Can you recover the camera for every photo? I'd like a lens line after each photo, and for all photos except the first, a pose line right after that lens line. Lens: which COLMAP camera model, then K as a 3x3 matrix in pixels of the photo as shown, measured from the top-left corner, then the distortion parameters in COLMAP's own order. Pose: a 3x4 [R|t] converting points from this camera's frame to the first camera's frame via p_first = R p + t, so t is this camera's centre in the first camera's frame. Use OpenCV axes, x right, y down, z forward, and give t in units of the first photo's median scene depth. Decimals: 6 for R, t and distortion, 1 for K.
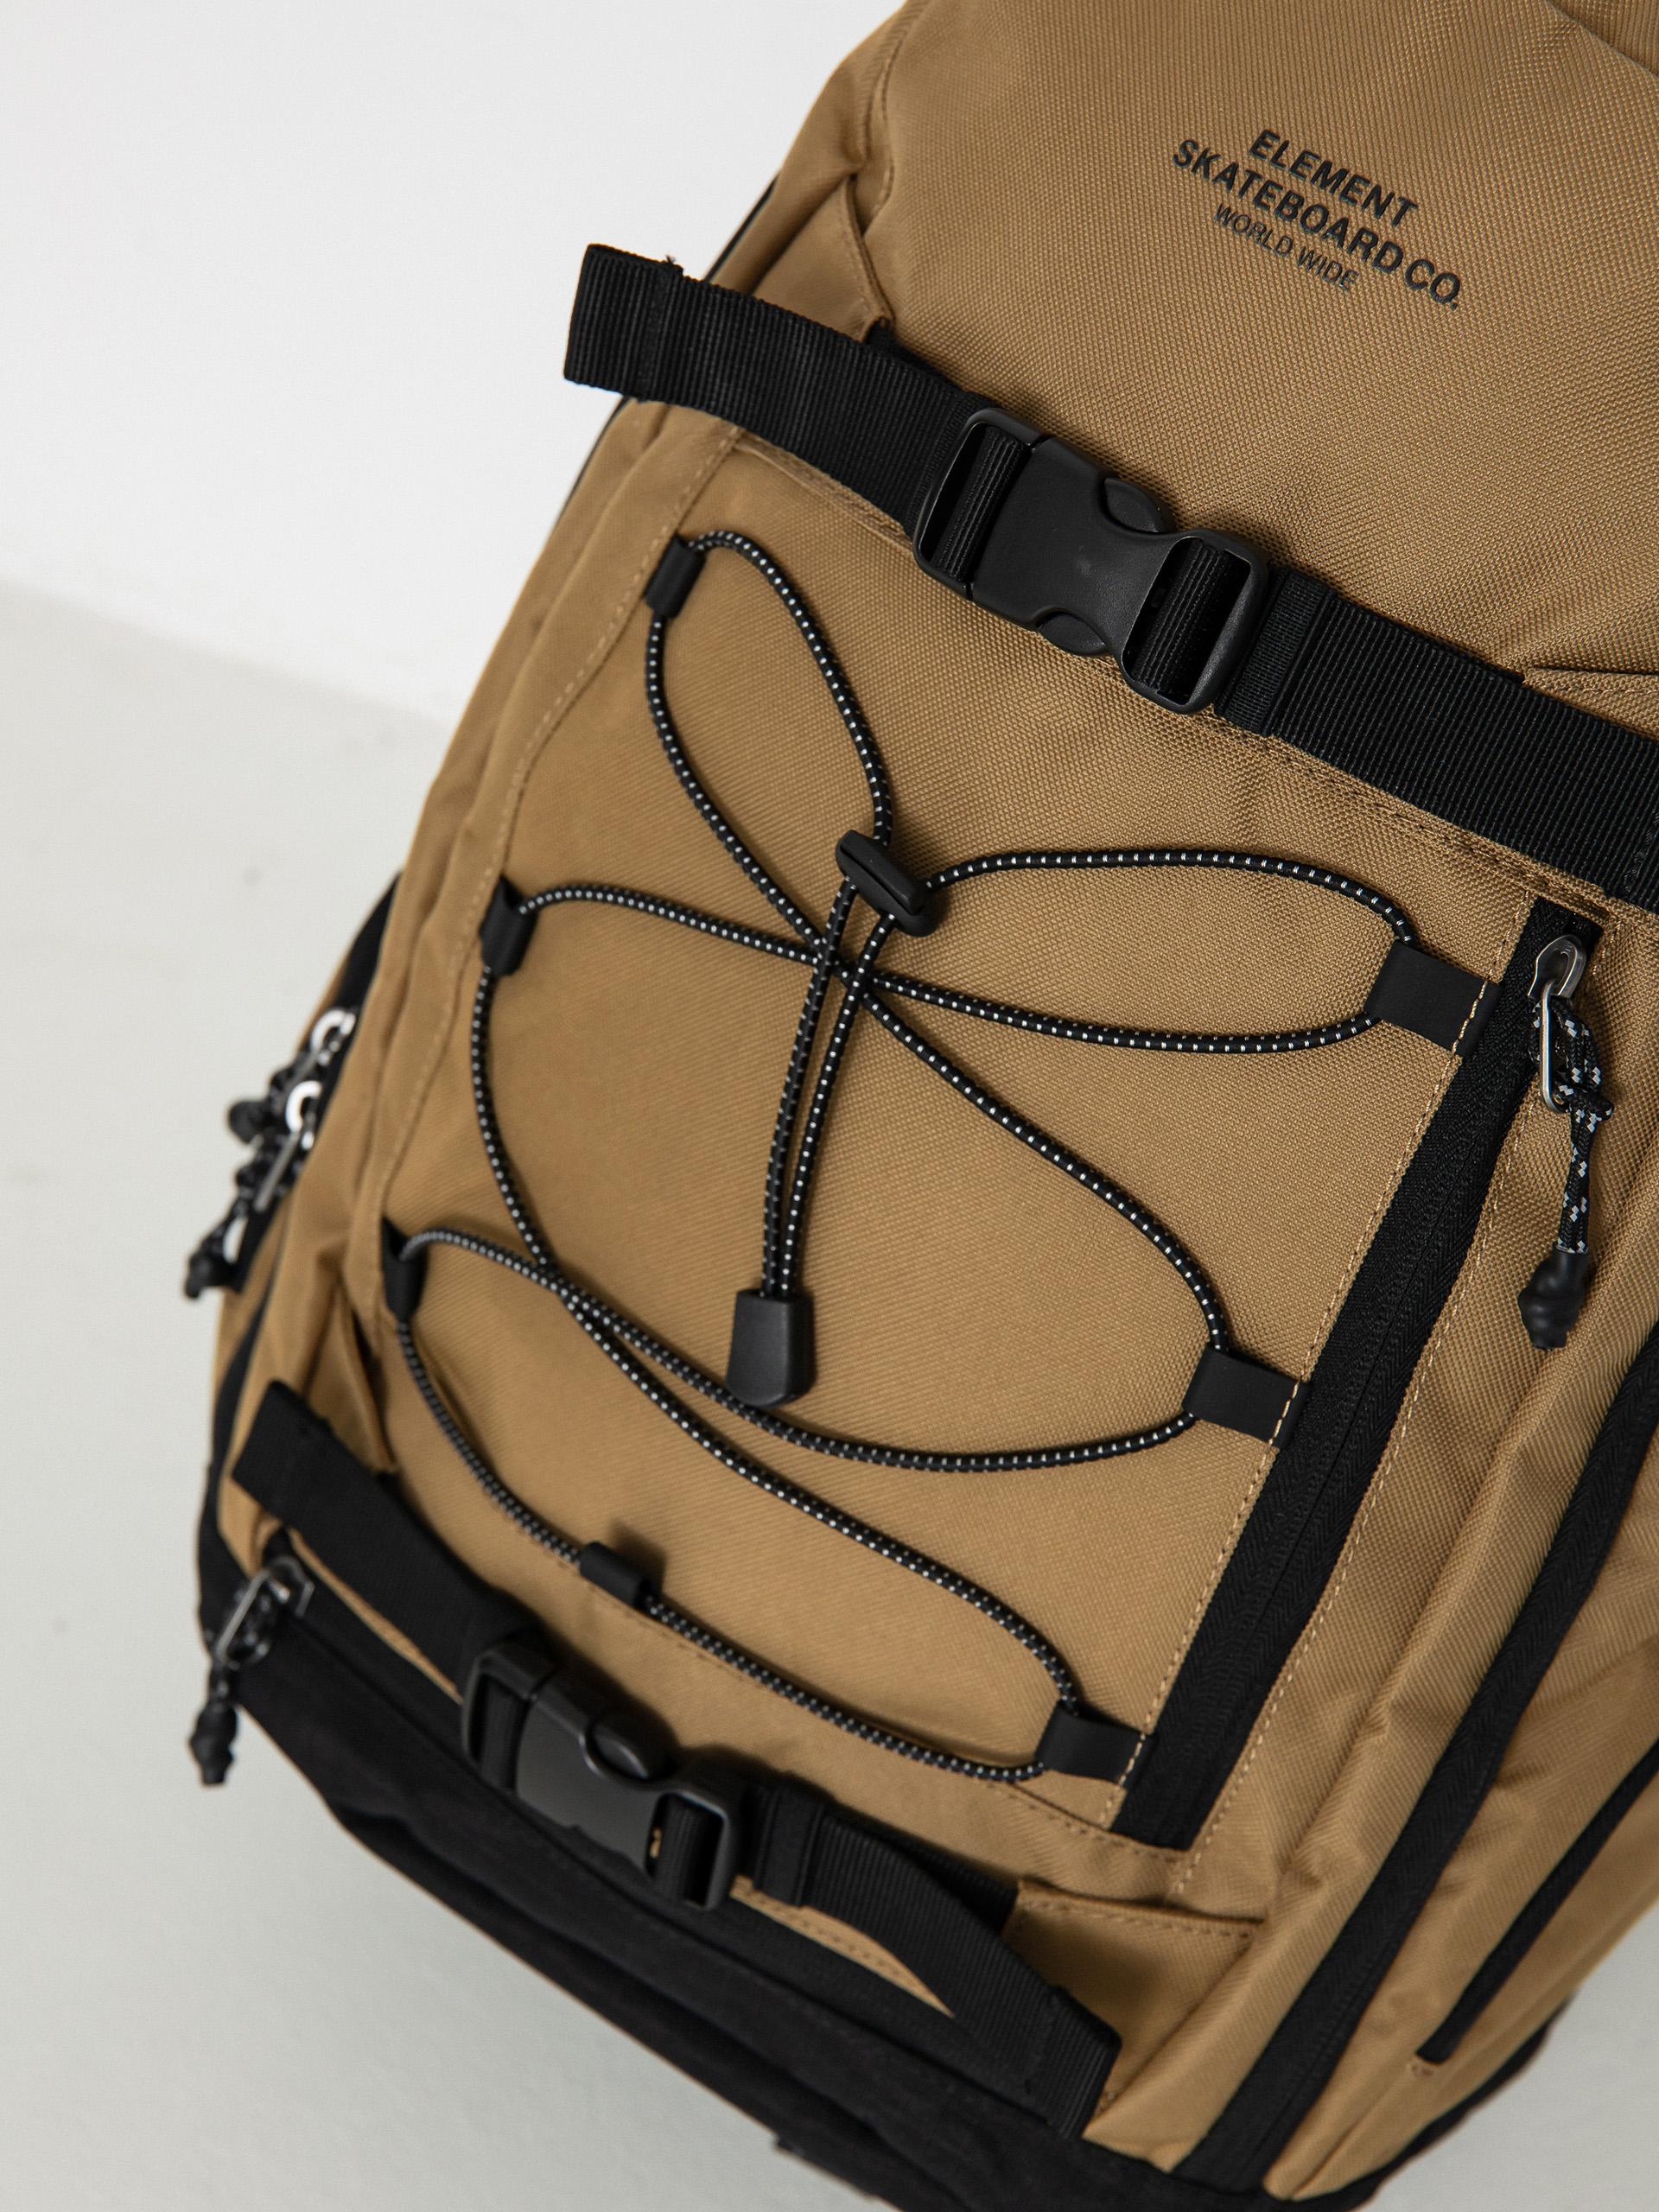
lens RADIAL K [[3661.2, 0, 825.4], [0, 3661.2, 1110.2], [0, 0, 1]] dist [0.057254, 0.000000]
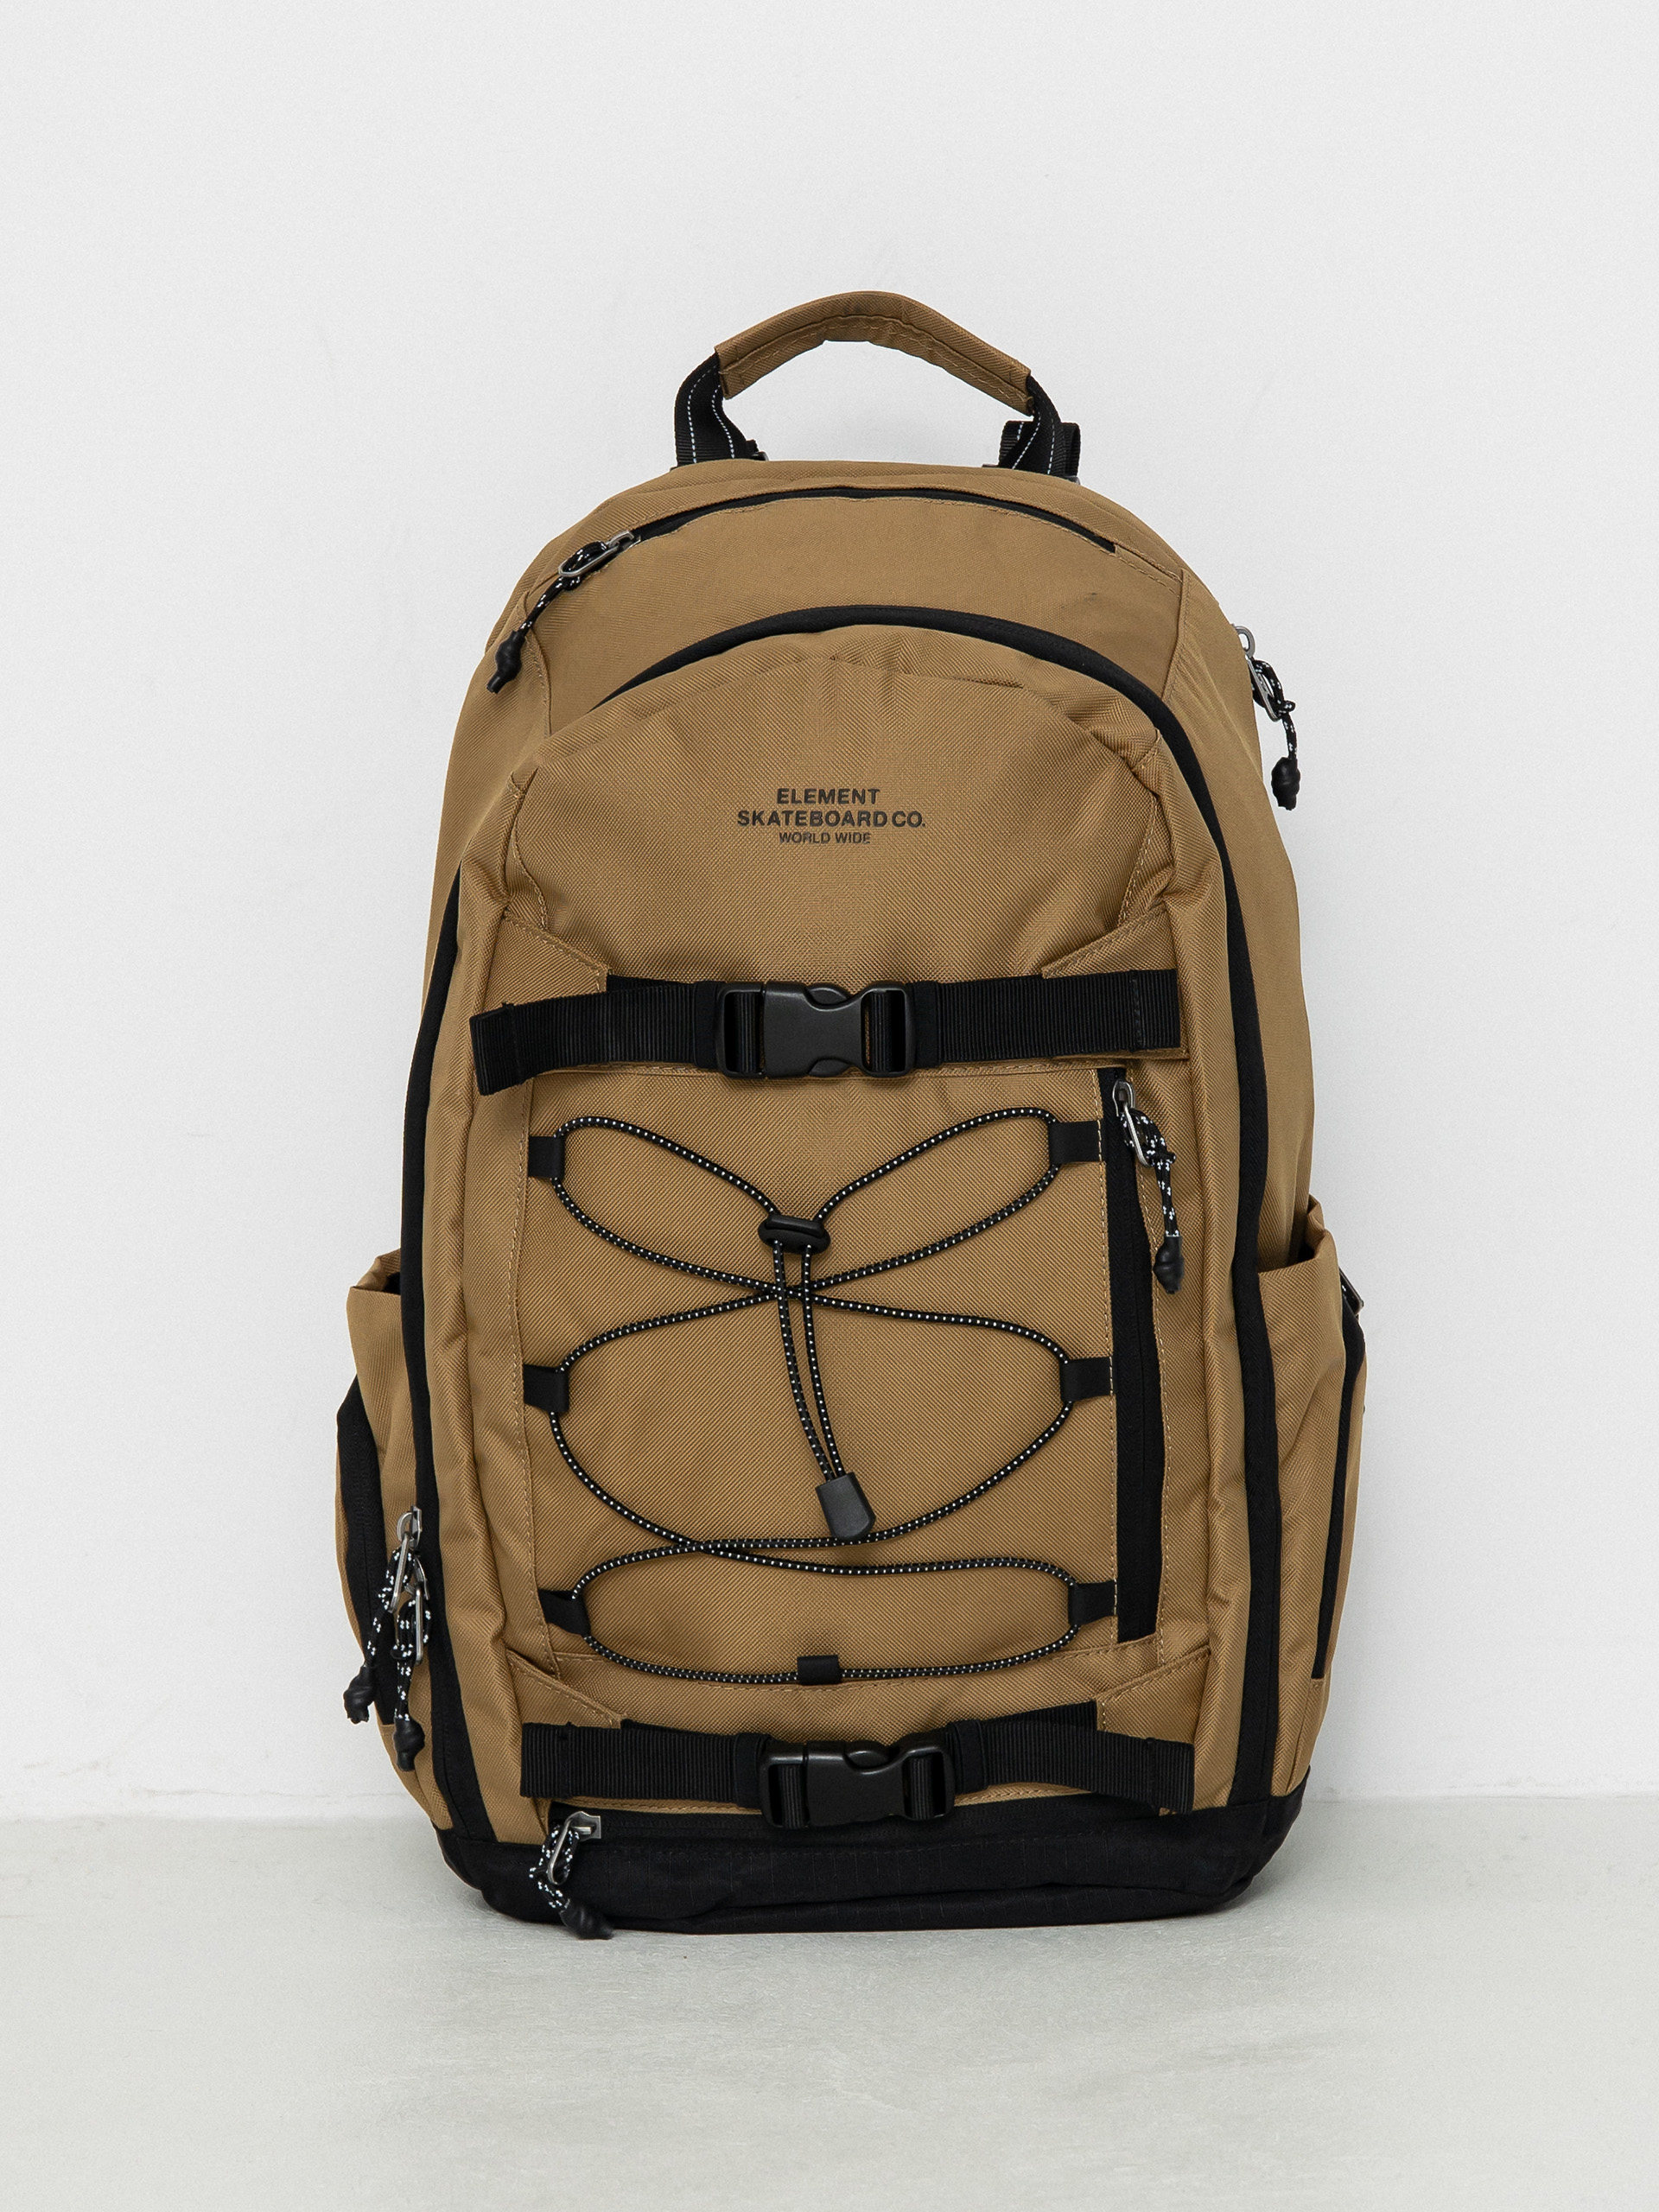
lens RADIAL K [[3603.7, 0, 829.9], [0, 3603.7, 1101.8], [0, 0, 1]] dist [0.003455, 0.000000]
pose [[0.796239, -0.490307, 0.354404, -0.580584], [0.511314, 0.858511, 0.038954, -0.185946], [-0.323359, 0.150195, 0.934281, -0.688686]]
